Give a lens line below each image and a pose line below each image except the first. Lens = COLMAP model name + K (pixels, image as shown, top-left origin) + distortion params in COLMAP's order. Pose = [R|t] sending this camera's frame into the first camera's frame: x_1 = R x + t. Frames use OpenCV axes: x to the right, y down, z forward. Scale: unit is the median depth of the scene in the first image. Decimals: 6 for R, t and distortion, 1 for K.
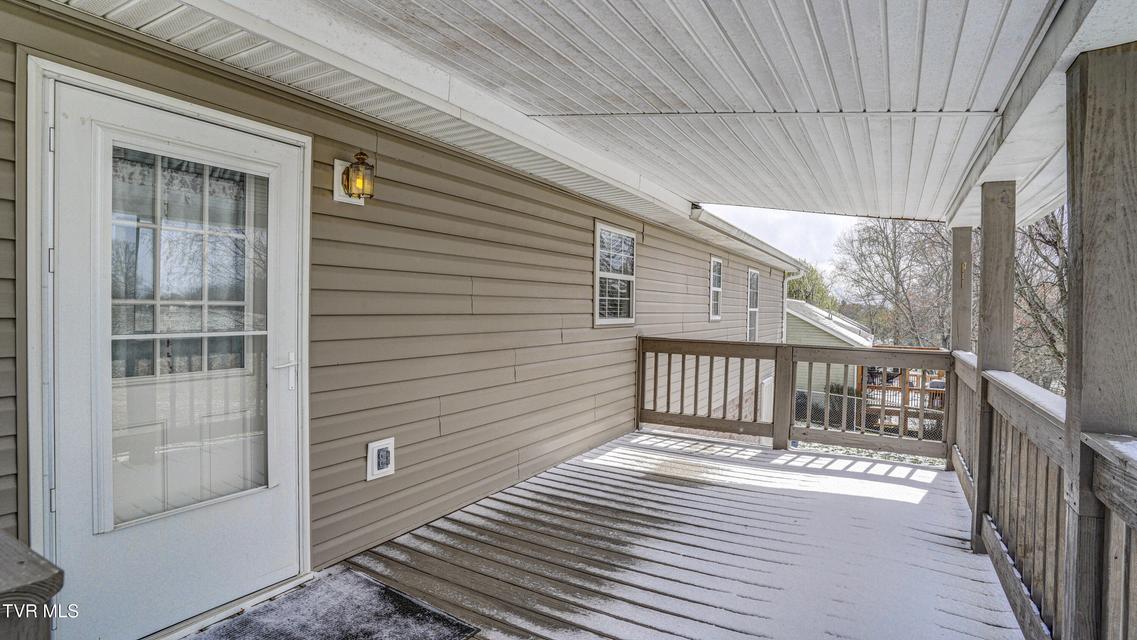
lens RADIAL K [[583.5, 0, 567.3], [0, 583.5, 316.7], [0, 0, 1]] dist [0.001006, 0.006136]
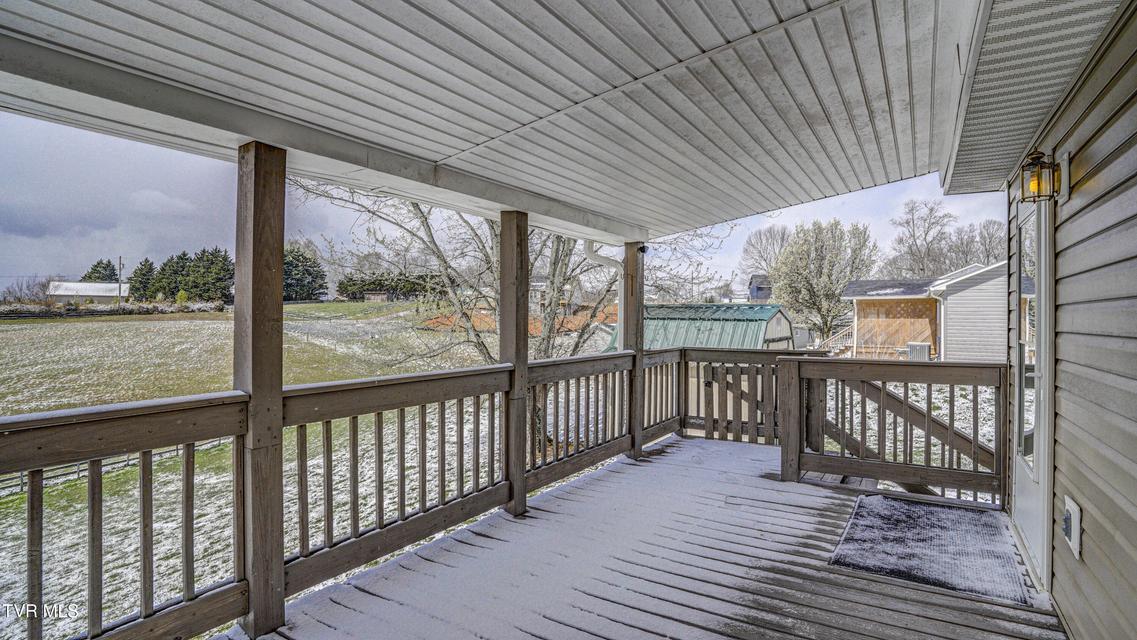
lens RADIAL K [[583.5, 0, 572.5], [0, 583.5, 314.6], [0, 0, 1]] dist [0.001006, 0.006136]
pose [[-0.999787, -0.019613, 0.006466, 0.352199], [-0.019450, 0.999514, 0.024361, -0.039898], [-0.006940, 0.024230, -0.999682, 1.901779]]
